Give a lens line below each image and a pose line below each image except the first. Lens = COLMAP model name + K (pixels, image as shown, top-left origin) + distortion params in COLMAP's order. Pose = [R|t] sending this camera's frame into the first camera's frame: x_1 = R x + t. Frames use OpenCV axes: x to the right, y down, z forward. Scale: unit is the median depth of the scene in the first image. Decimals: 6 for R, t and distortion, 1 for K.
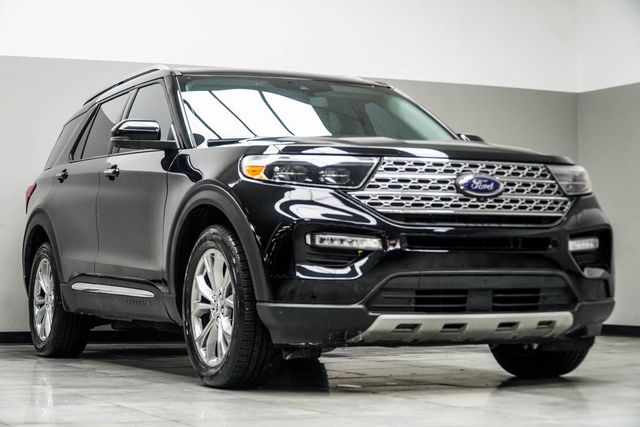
lens RADIAL K [[1253.1, 0, 320.2], [0, 1253.1, 211.5], [0, 0, 1]] dist [0.030461, 0.000000]
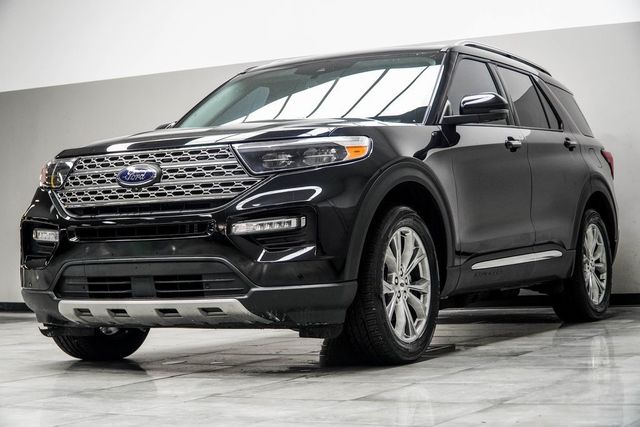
lens RADIAL K [[1272.6, 0, 316.2], [0, 1272.6, 213.5], [0, 0, 1]] dist [-0.179674, 0.000000]
pose [[0.585167, -0.041619, -0.809844, 1.061862], [0.071310, 0.997454, 0.000265, 0.020695], [0.807771, -0.057905, 0.586646, 0.510881]]
